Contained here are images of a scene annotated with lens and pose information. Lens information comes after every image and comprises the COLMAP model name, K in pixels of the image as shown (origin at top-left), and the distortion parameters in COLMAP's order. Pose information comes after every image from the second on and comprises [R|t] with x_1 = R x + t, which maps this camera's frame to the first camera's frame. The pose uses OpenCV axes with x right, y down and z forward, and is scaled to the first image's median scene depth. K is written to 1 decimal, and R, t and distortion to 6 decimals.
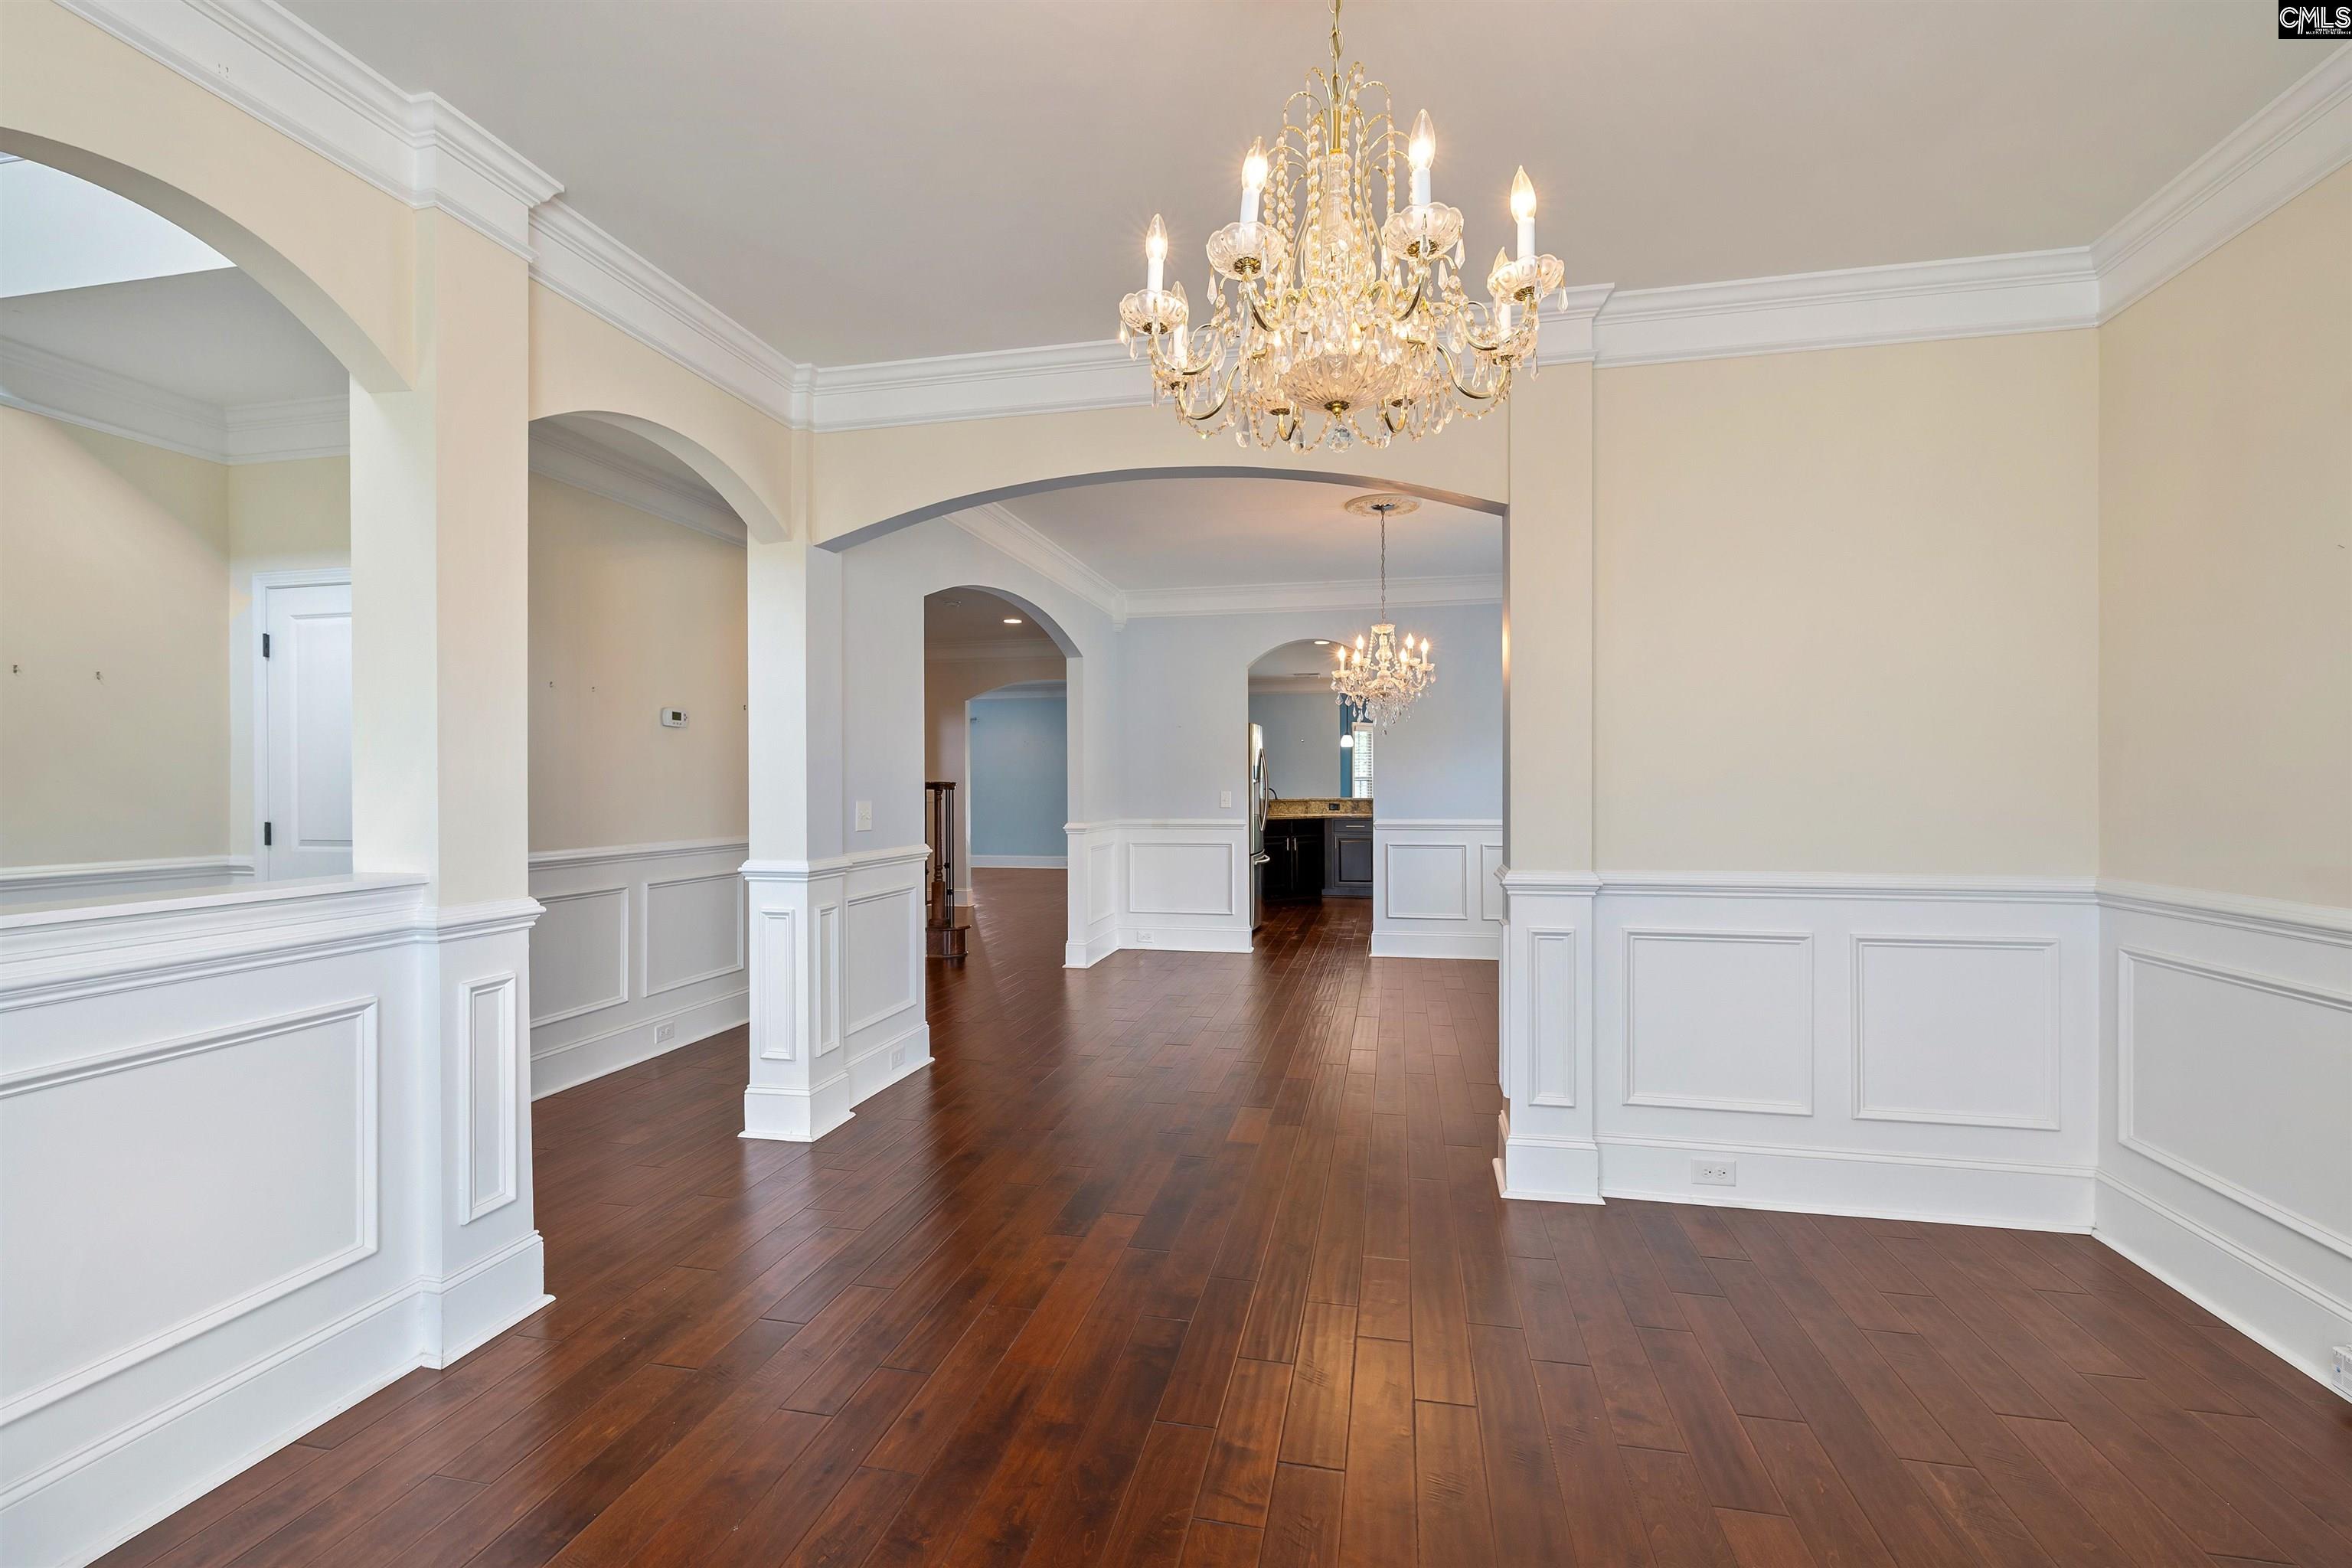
lens RADIAL K [[1004.2, 0, 1179.8], [0, 1004.2, 794.7], [0, 0, 1]] dist [-0.000452, 0.000025]
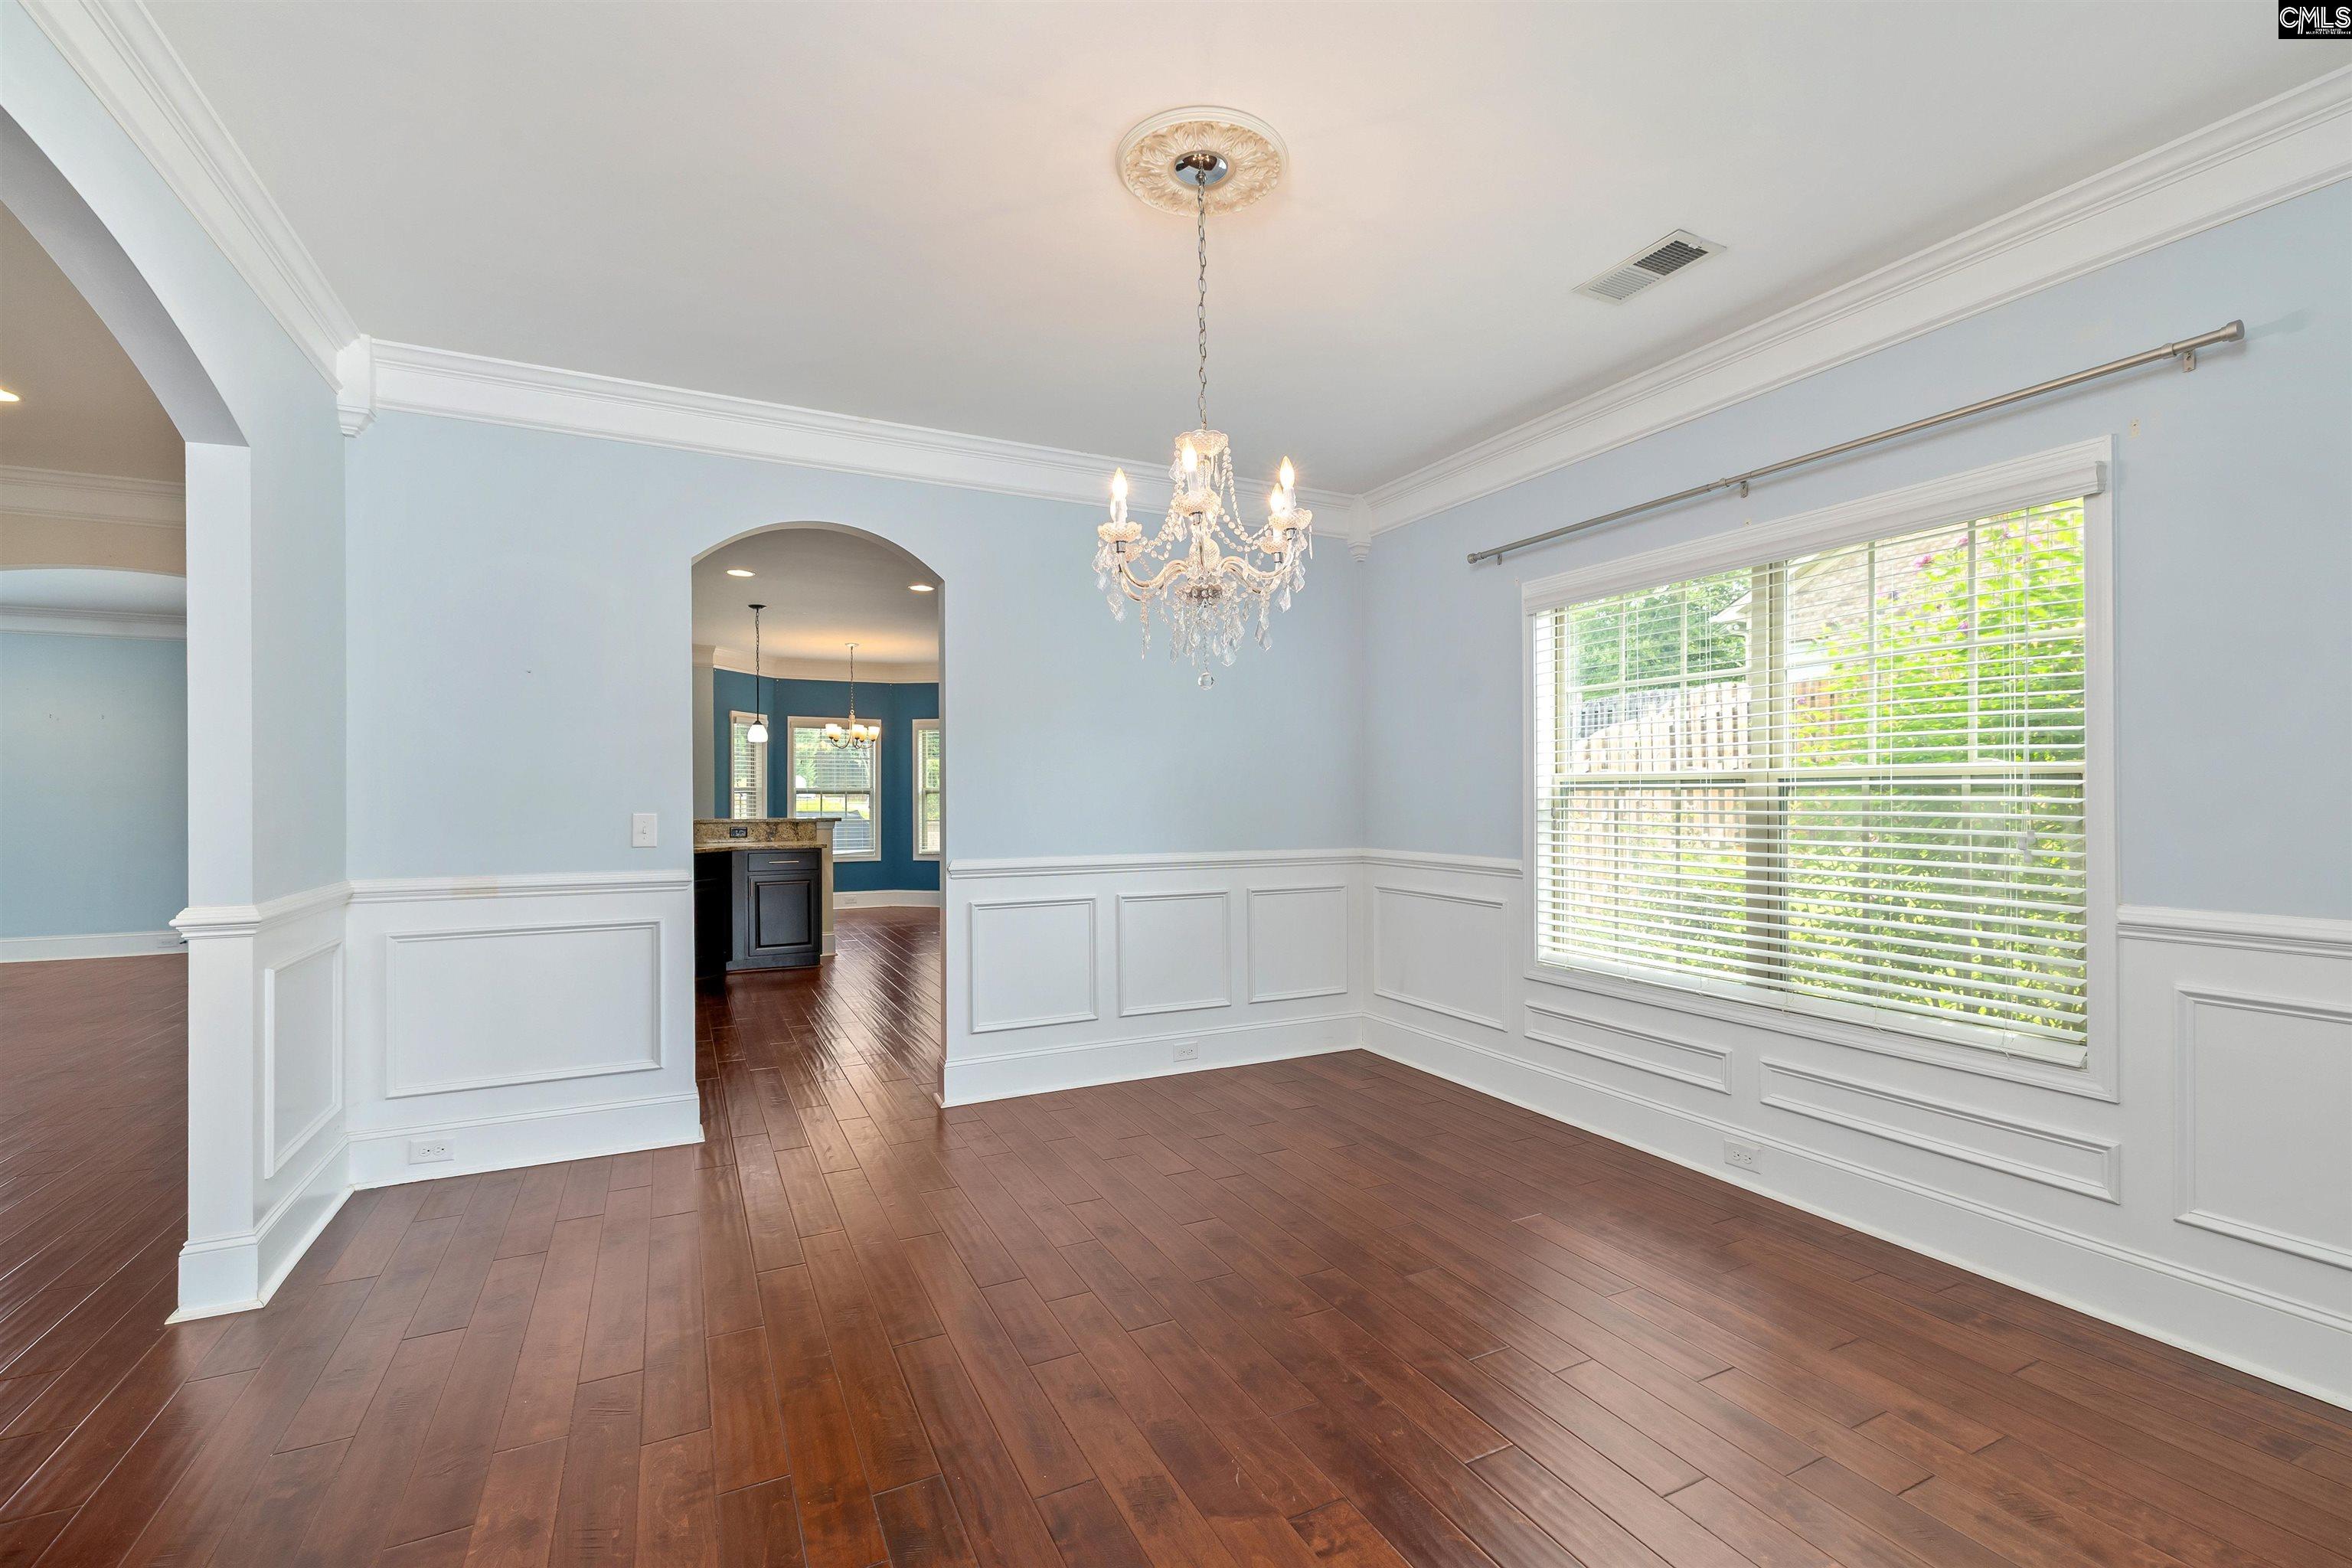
lens RADIAL K [[1004.2, 0, 1179.8], [0, 1004.2, 794.7], [0, 0, 1]] dist [-0.000452, 0.000025]
pose [[0.786518, 0.002049, 0.617564, -0.052552], [0.005583, 0.999930, -0.010428, -0.006805], [-0.617542, 0.011649, 0.786452, 0.479984]]
